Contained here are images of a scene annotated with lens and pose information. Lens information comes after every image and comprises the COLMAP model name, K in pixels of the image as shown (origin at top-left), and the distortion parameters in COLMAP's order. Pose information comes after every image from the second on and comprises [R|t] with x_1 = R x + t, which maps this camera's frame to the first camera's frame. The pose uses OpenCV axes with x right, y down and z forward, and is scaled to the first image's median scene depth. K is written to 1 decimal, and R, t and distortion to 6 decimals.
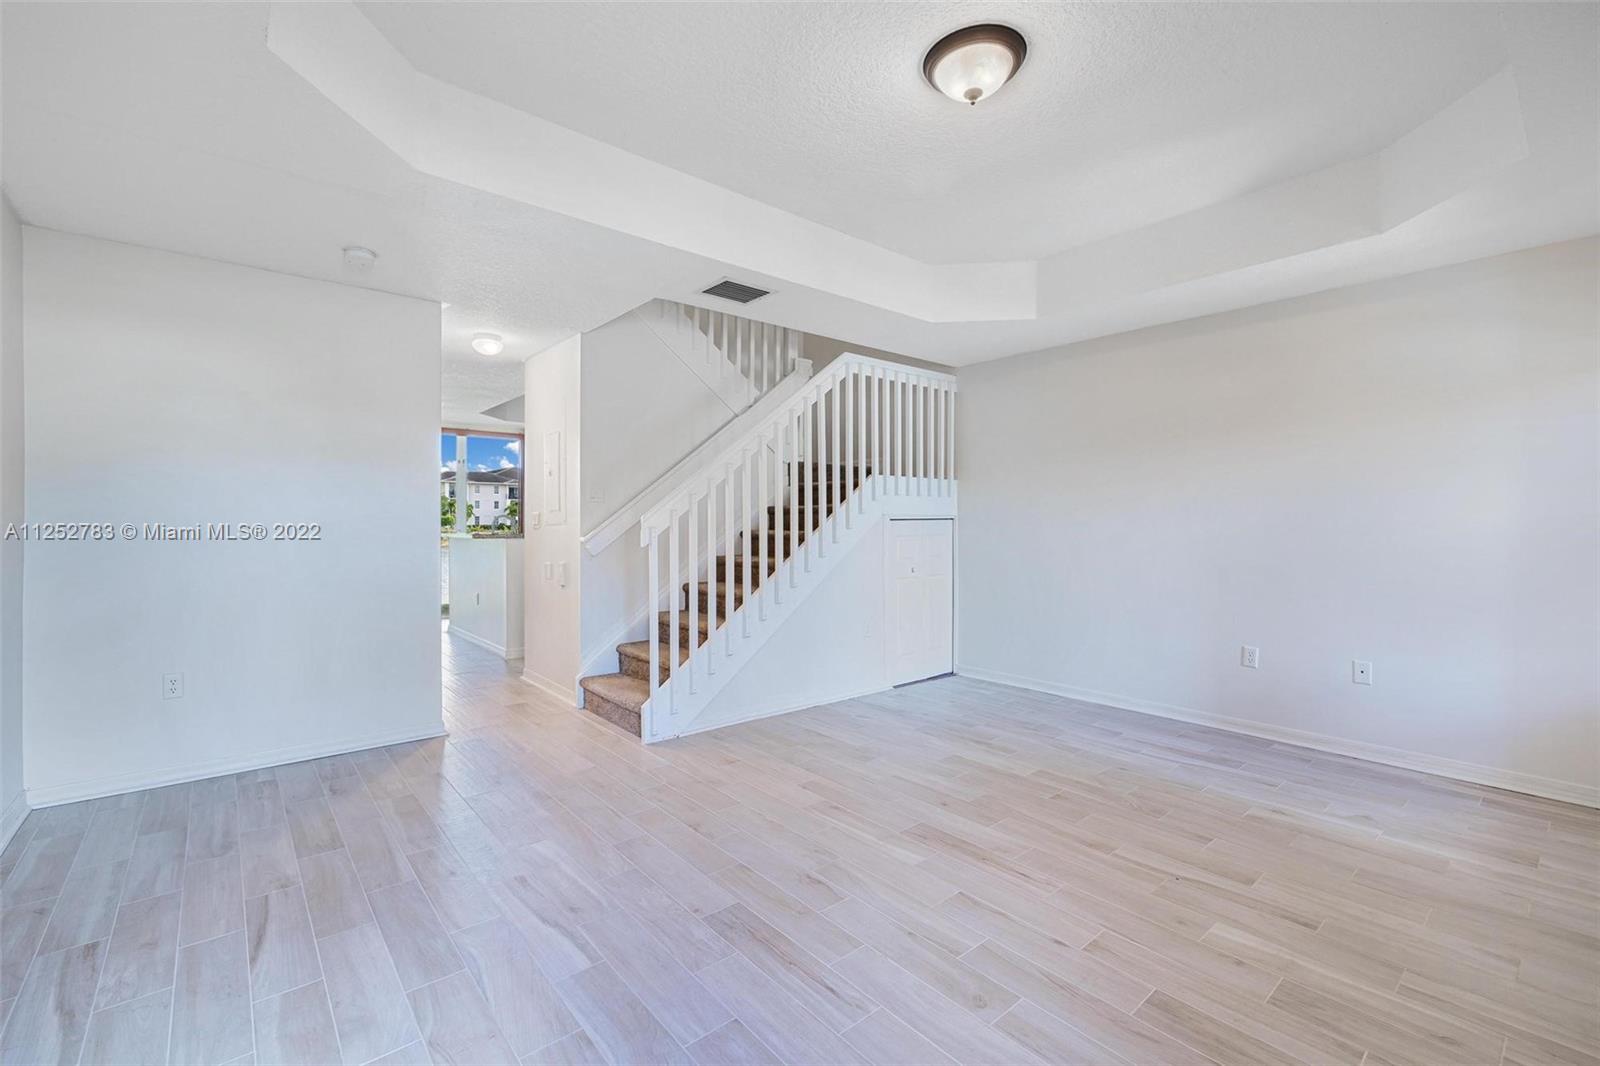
lens RADIAL K [[673.8, 0, 797.7], [0, 673.8, 524.9], [0, 0, 1]] dist [-0.001244, 0.000113]
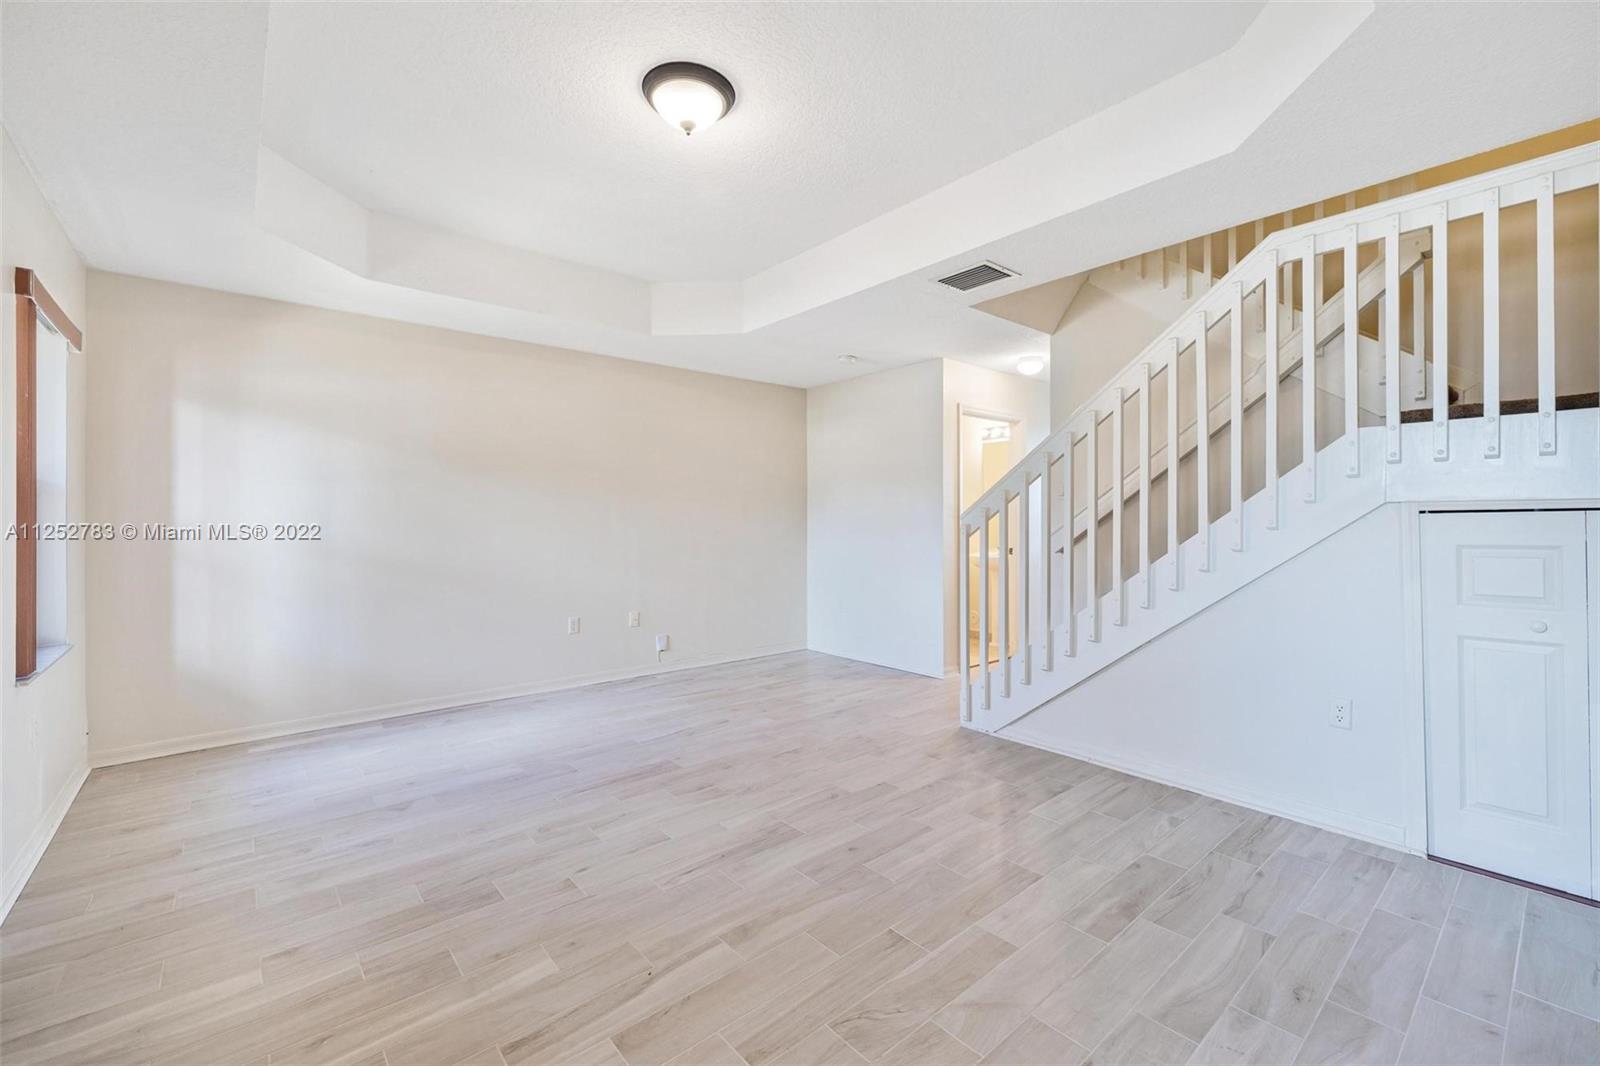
lens RADIAL K [[673.8, 0, 809.6], [0, 673.8, 536.2], [0, 0, 1]] dist [-0.001244, 0.000113]
pose [[0.013367, 0.021125, -0.999687, 1.128837], [-0.001010, 0.999777, 0.021114, -0.002377], [0.999910, 0.000728, 0.013385, 0.988318]]
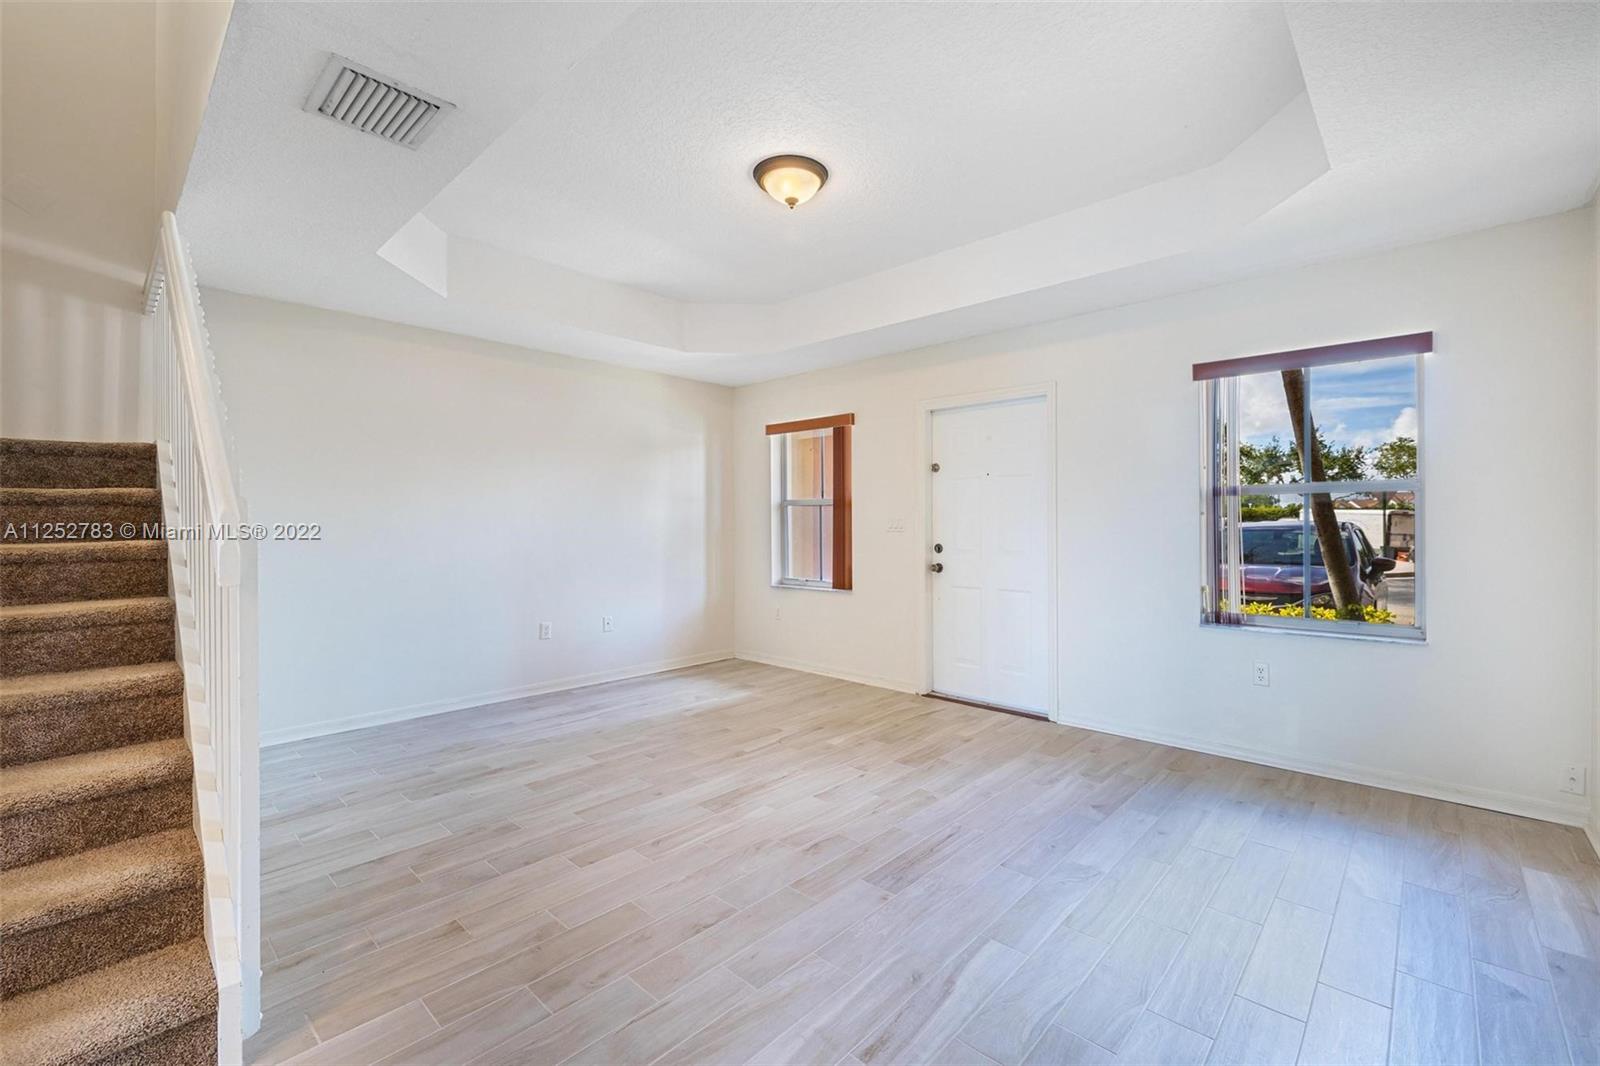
lens RADIAL K [[673.8, 0, 799.8], [0, 673.8, 519.9], [0, 0, 1]] dist [-0.001244, 0.000113]
pose [[-0.102517, 0.003032, 0.994727, -0.890115], [0.005729, 0.999981, -0.002457, -0.005675], [-0.994715, 0.005447, -0.102532, 0.938100]]
